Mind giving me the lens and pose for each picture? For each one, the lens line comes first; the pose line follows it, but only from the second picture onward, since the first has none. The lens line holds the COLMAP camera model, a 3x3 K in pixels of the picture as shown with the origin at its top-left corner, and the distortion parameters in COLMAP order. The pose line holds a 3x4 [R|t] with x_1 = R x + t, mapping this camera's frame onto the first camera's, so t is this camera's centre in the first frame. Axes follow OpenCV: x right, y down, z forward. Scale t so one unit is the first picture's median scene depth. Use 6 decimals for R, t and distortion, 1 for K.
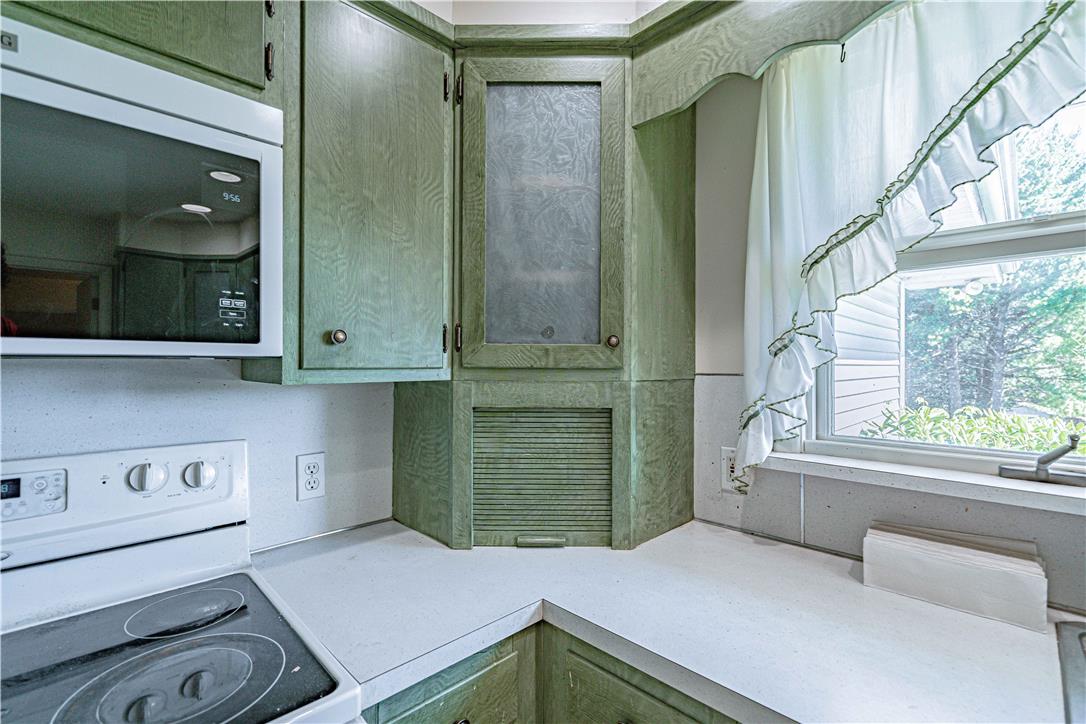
lens RADIAL K [[495.2, 0, 543.7], [0, 495.2, 365.6], [0, 0, 1]] dist [-0.006951, 0.001302]
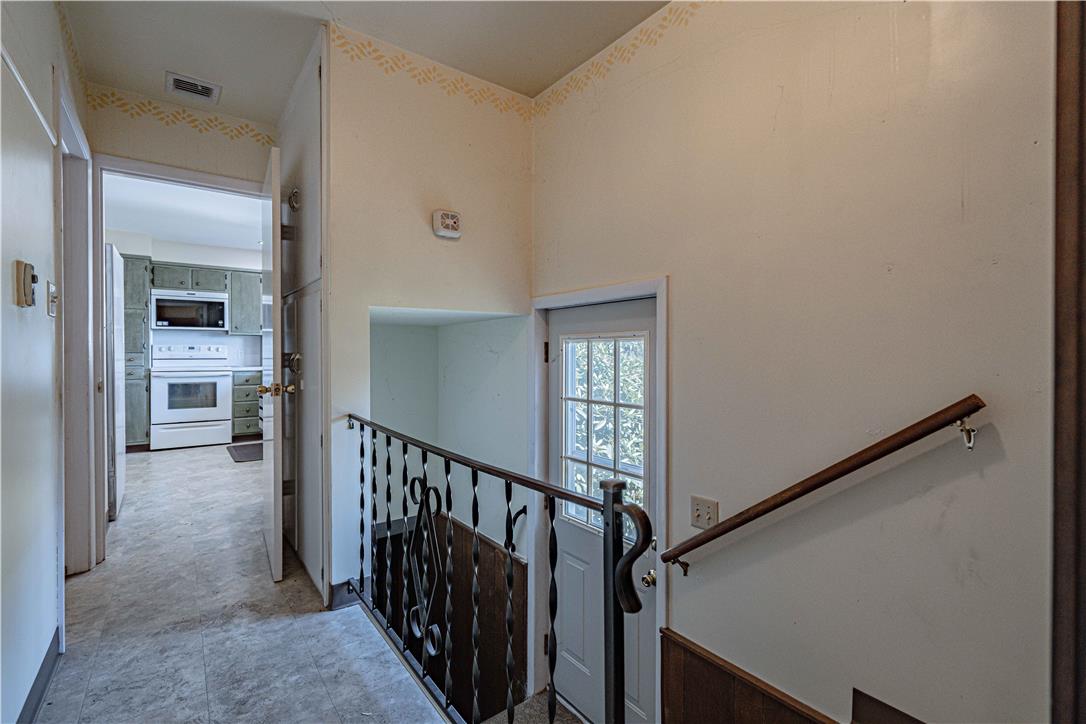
lens RADIAL K [[495.2, 0, 533.9], [0, 495.2, 359.3], [0, 0, 1]] dist [-0.006951, 0.001302]
pose [[0.984971, 0.000976, -0.172717, 3.650893], [0.000089, 0.999981, 0.006162, 0.260971], [0.172720, -0.006085, 0.984952, -3.783959]]
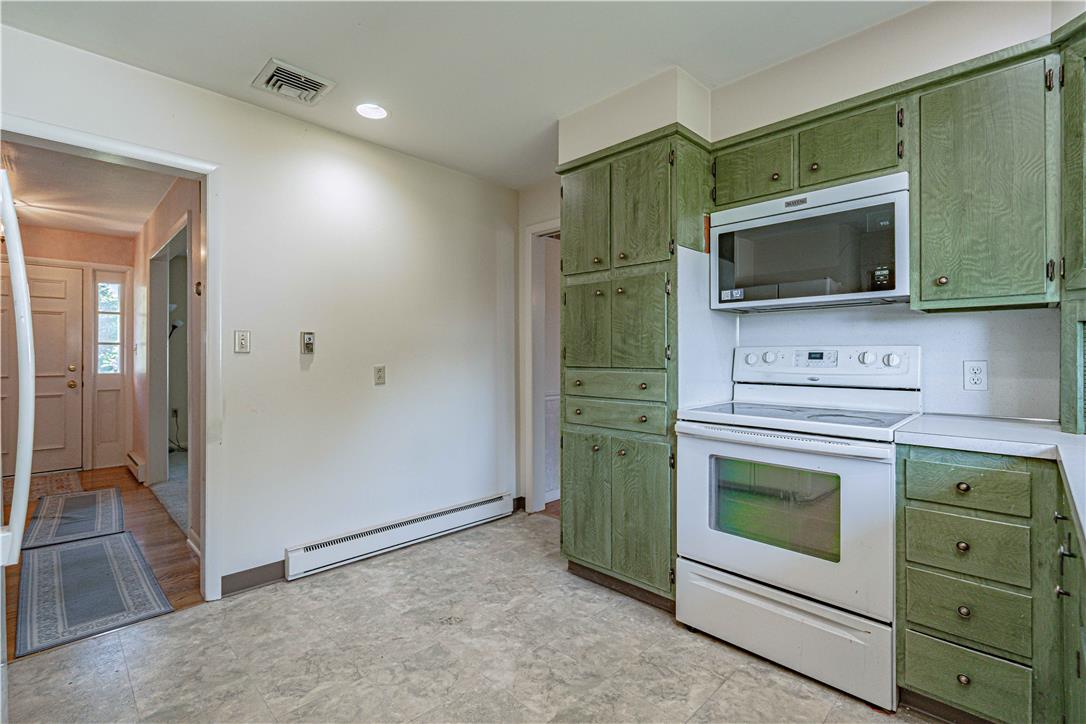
lens RADIAL K [[495.2, 0, 535.7], [0, 495.2, 354.0], [0, 0, 1]] dist [-0.006951, 0.001302]
pose [[-0.012143, -0.004584, -0.999916, 1.130453], [-0.003753, 0.999983, -0.004538, 0.179580], [0.999919, 0.003697, -0.012160, -0.358275]]
